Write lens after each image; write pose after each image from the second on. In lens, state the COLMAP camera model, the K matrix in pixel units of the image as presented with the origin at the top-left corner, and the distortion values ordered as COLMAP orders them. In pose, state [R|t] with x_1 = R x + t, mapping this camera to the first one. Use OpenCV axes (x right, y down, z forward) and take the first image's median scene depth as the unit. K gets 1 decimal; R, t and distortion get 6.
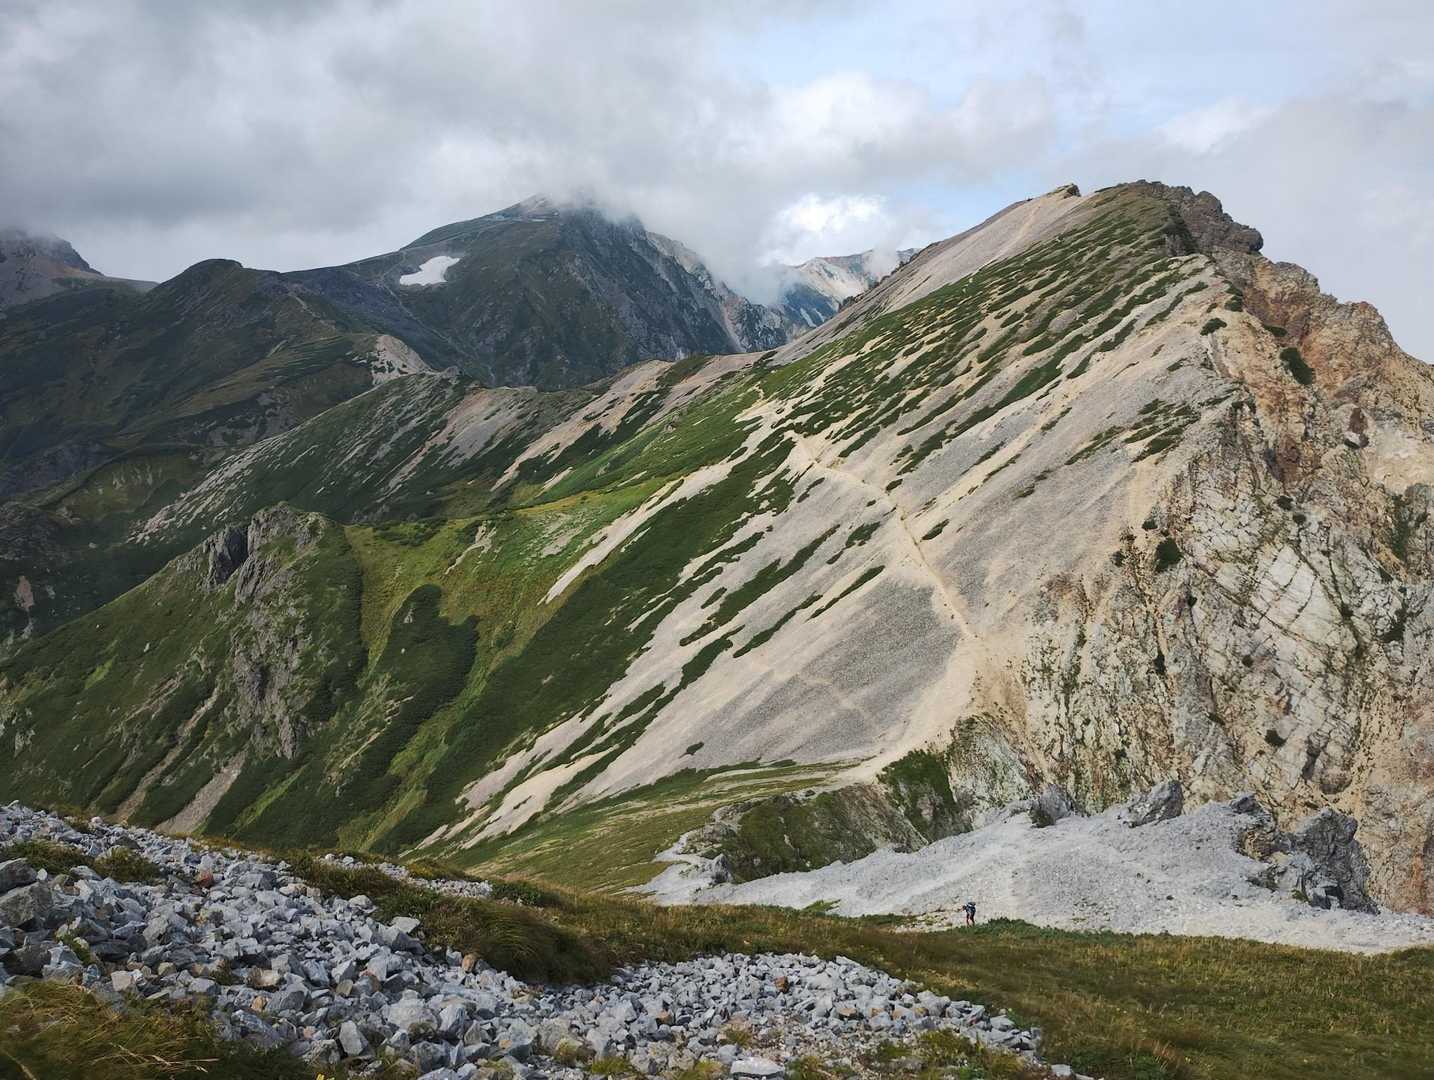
lens RADIAL K [[1260.2, 0, 732.0], [0, 1260.2, 536.4], [0, 0, 1]] dist [0.049563, -0.030750]
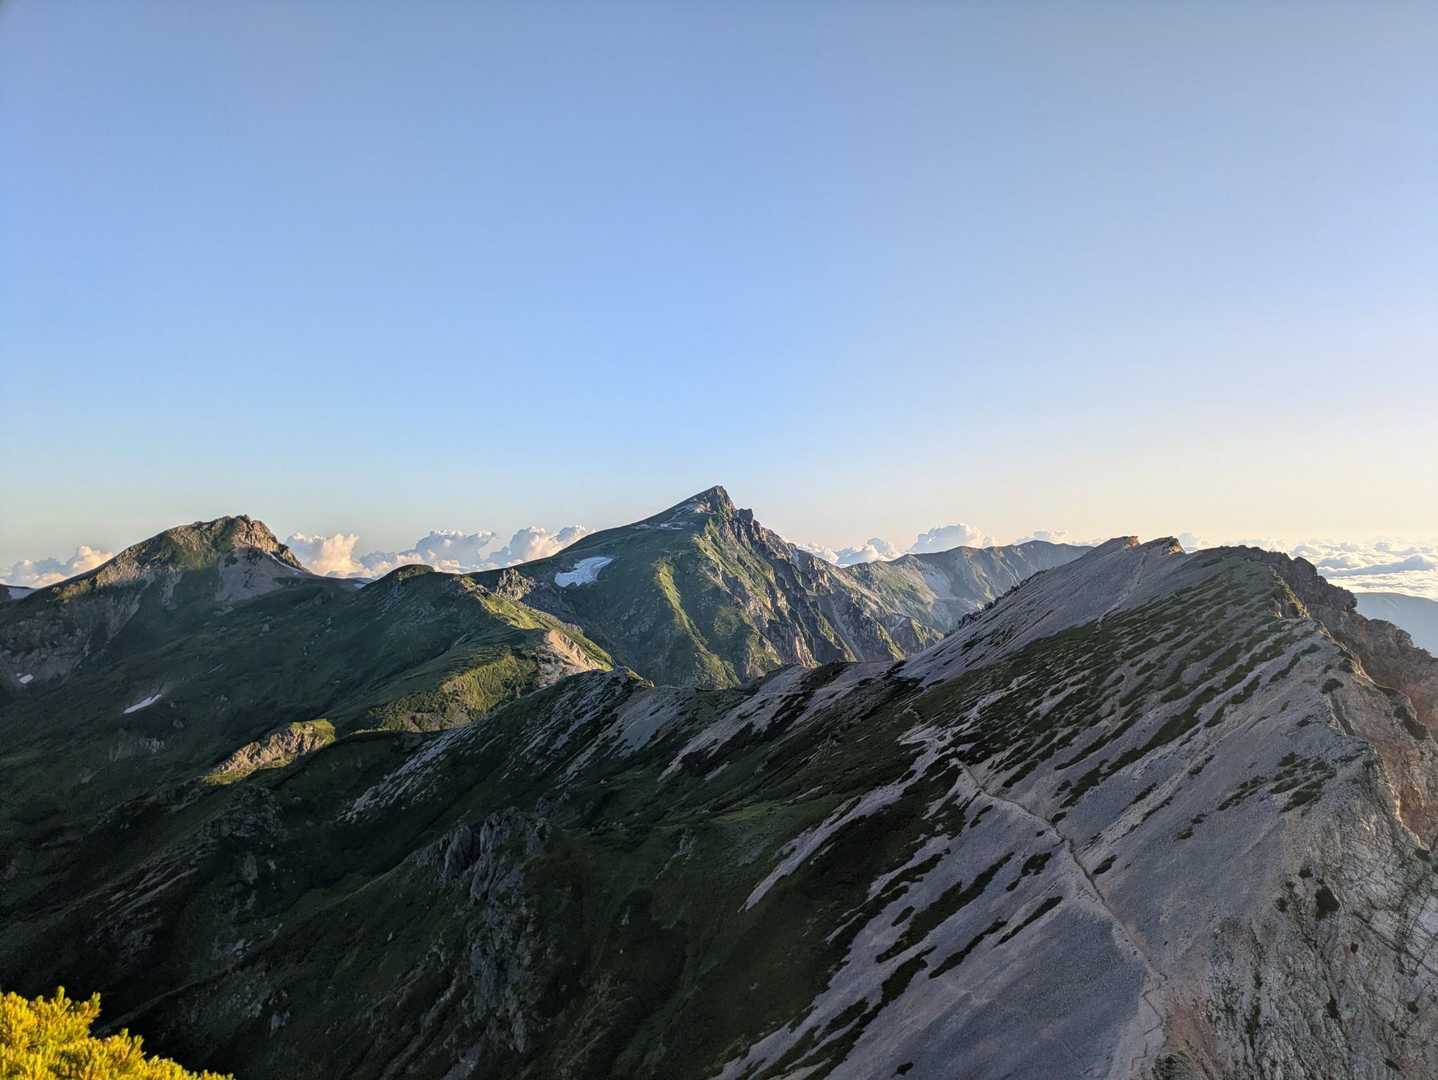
lens RADIAL K [[1118.3, 0, 758.0], [0, 1118.3, 535.9], [0, 0, 1]] dist [0.062943, -0.059600]
pose [[0.997639, 0.002925, -0.068618, -0.070414], [-0.018735, 0.972790, -0.230931, -0.044354], [0.066076, 0.231671, 0.970547, -0.073716]]
